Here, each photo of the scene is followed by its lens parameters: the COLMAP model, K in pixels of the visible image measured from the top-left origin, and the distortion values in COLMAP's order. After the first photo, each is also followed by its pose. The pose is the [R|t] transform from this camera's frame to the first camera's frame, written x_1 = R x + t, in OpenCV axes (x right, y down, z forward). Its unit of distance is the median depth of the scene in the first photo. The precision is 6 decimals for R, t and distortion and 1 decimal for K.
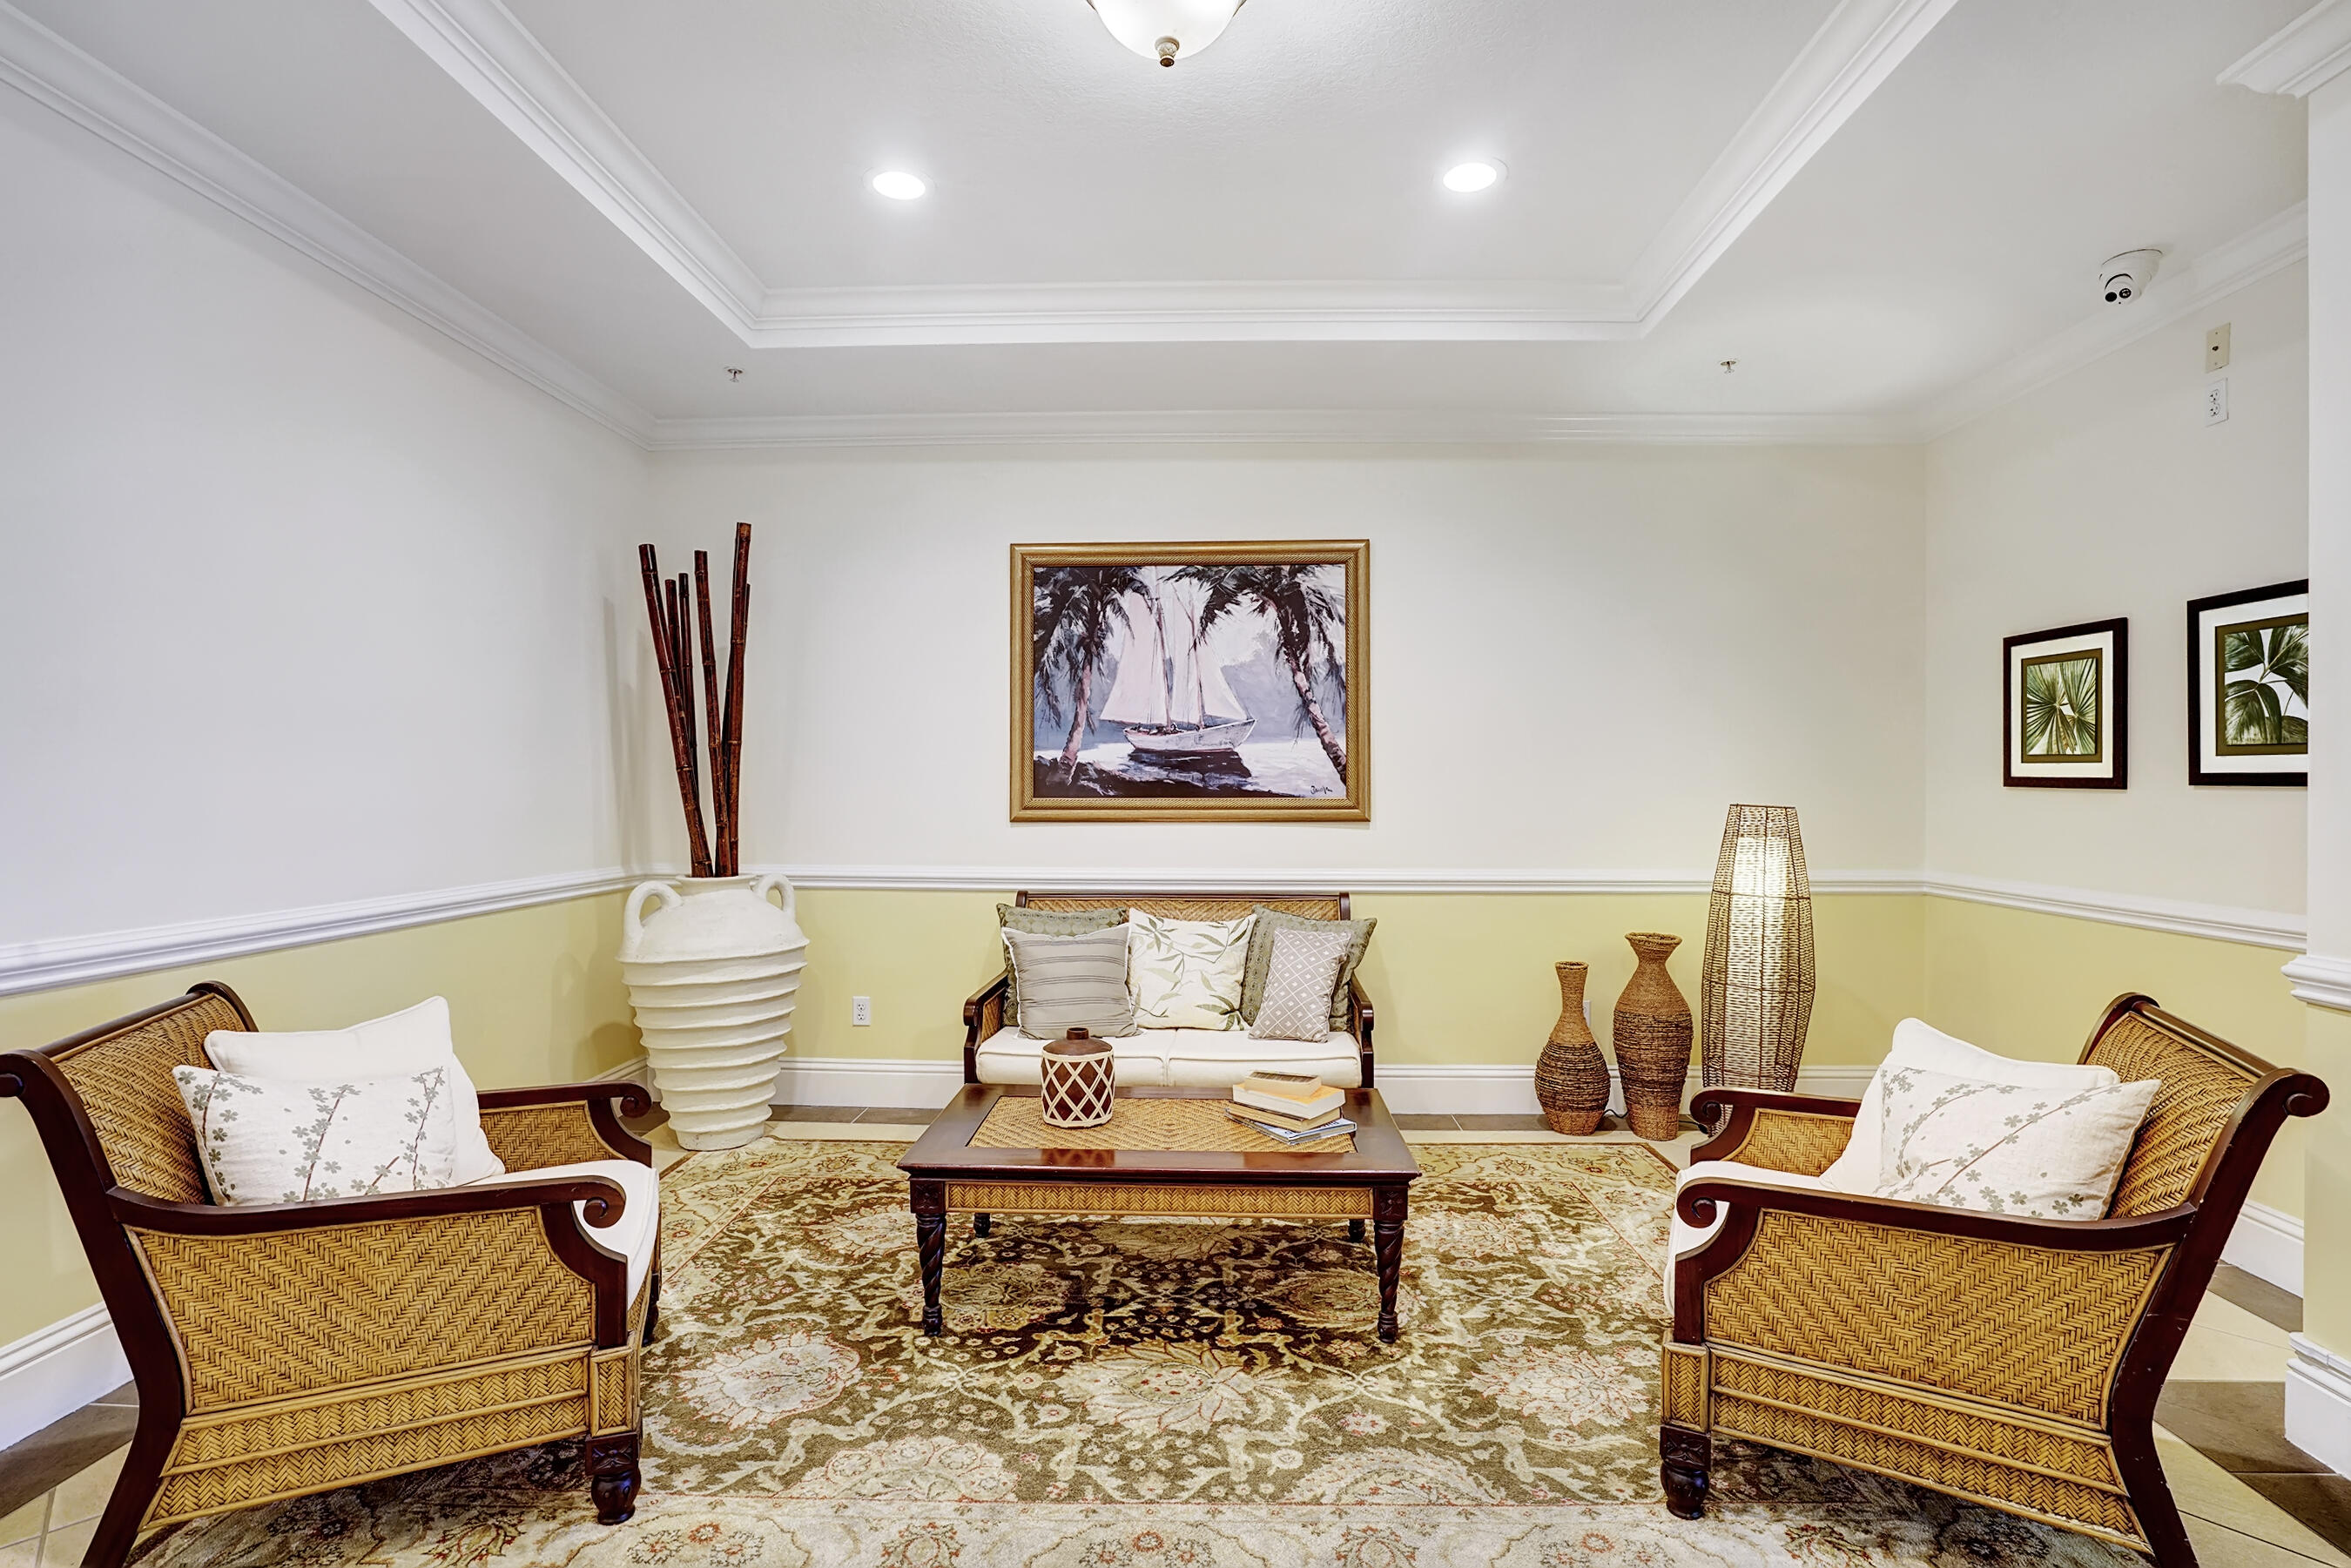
lens RADIAL K [[1085.0, 0, 1174.0], [0, 1085.0, 779.5], [0, 0, 1]] dist [-0.001948, -0.000235]
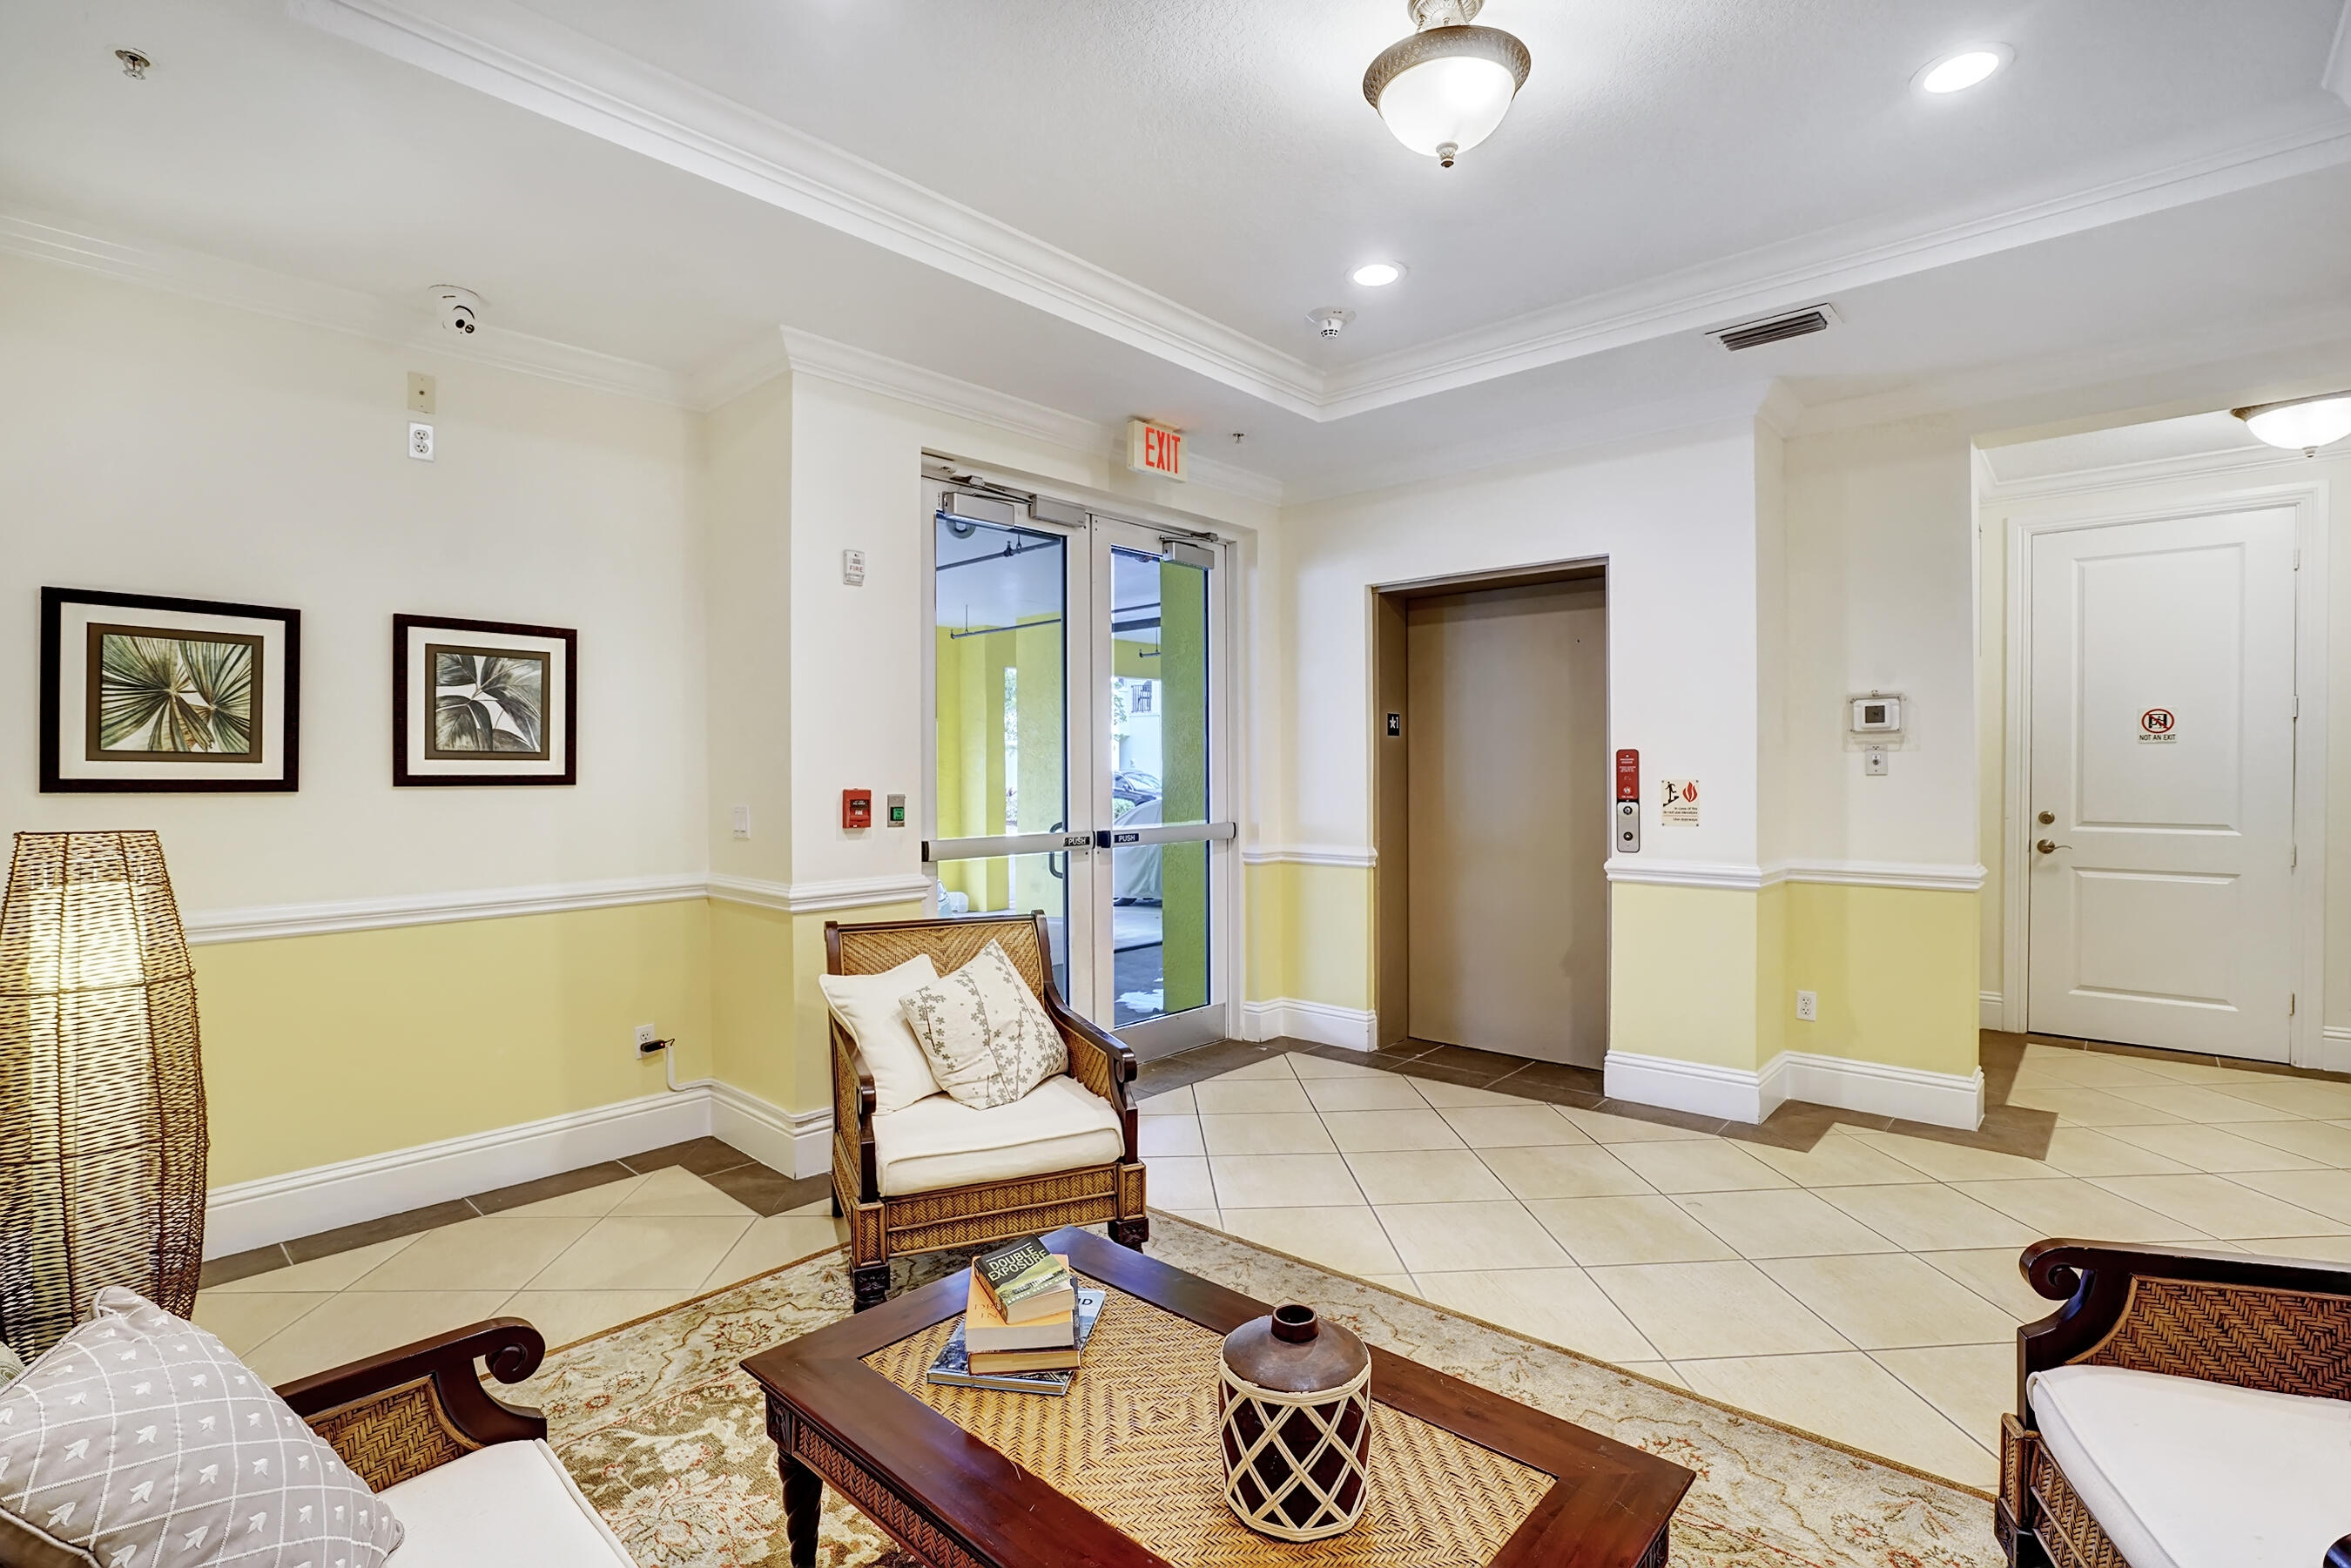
lens RADIAL K [[1085.0, 0, 1174.5], [0, 1085.0, 786.3], [0, 0, 1]] dist [-0.001948, -0.000235]
pose [[-0.752210, 0.016813, 0.658709, -0.345273], [0.018299, 0.999822, -0.004623, 0.024542], [-0.658670, 0.008577, -0.752383, 1.311319]]
